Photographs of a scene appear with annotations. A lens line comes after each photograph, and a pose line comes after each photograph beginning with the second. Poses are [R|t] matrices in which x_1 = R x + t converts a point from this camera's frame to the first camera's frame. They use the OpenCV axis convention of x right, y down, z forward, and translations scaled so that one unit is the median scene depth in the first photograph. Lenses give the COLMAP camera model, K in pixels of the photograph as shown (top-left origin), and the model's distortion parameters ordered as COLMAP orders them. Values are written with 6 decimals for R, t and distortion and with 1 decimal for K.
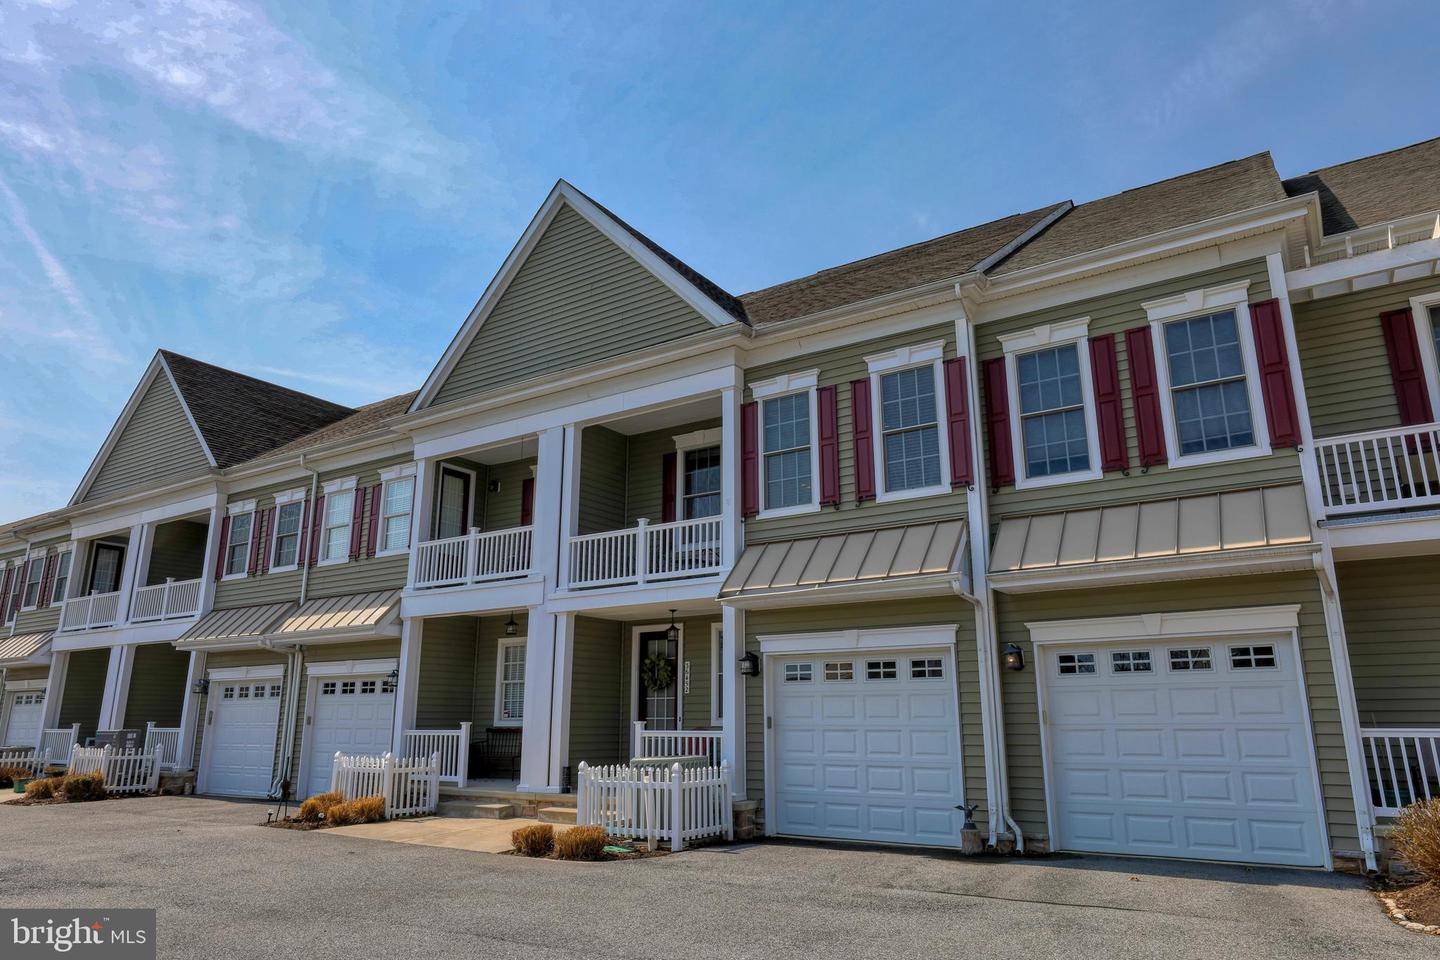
lens RADIAL K [[925.2, 0, 720.0], [0, 925.2, 480.0], [0, 0, 1]] dist [-0.005509, 0.002796]
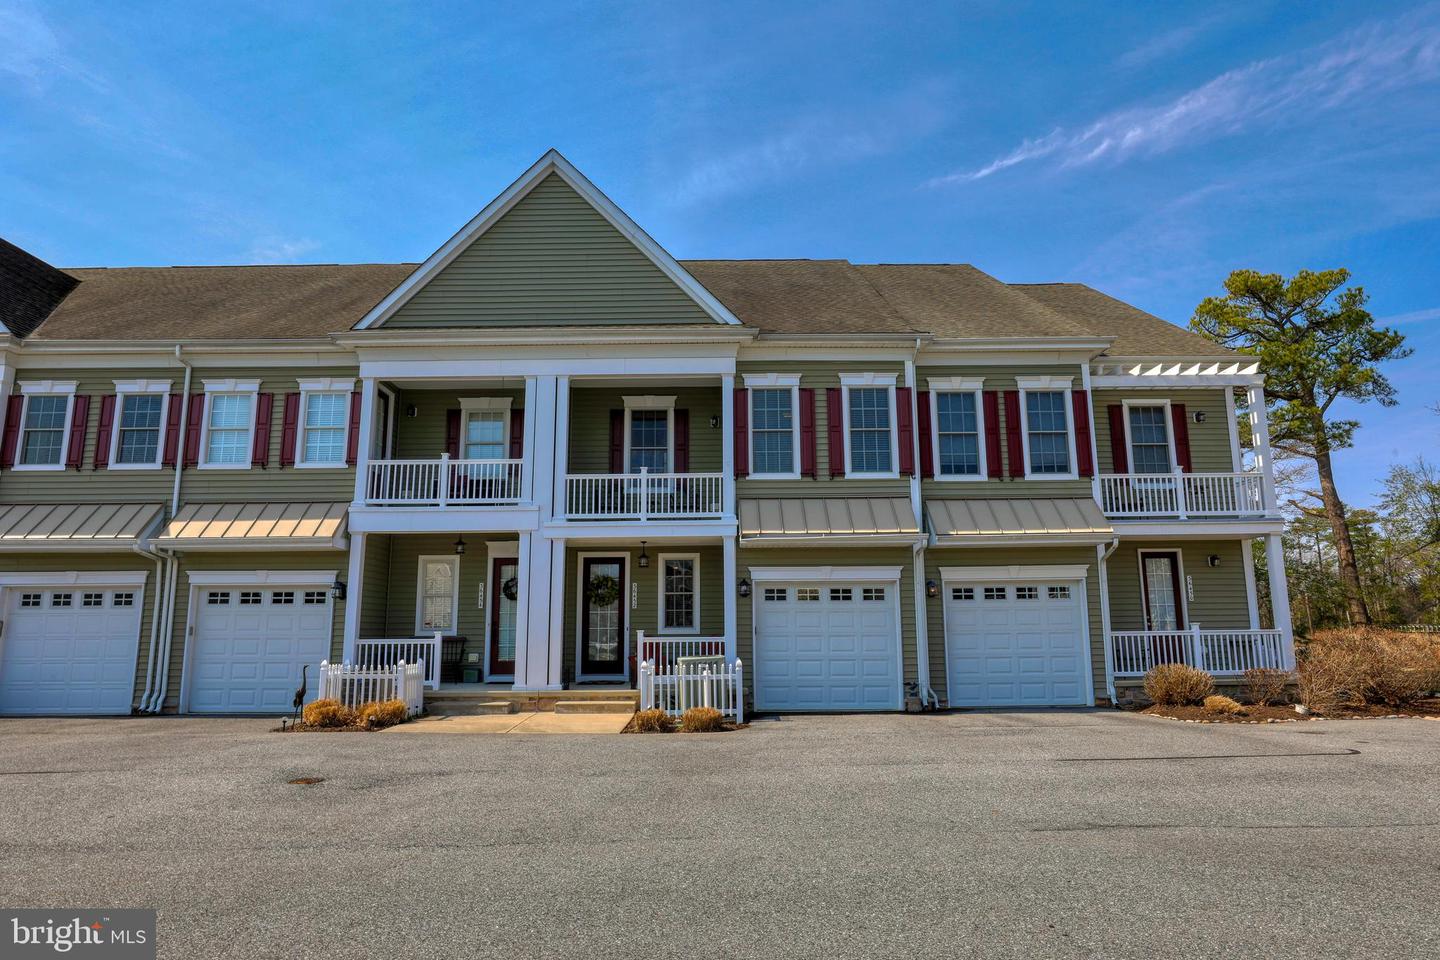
lens RADIAL K [[844.2, 0, 720.0], [0, 844.2, 480.0], [0, 0, 1]] dist [-0.016374, 0.001115]
pose [[0.836501, 0.094662, 0.539727, -0.674773], [-0.133636, 0.990467, 0.033400, 0.008857], [-0.531420, -0.100066, 0.841177, 0.008574]]
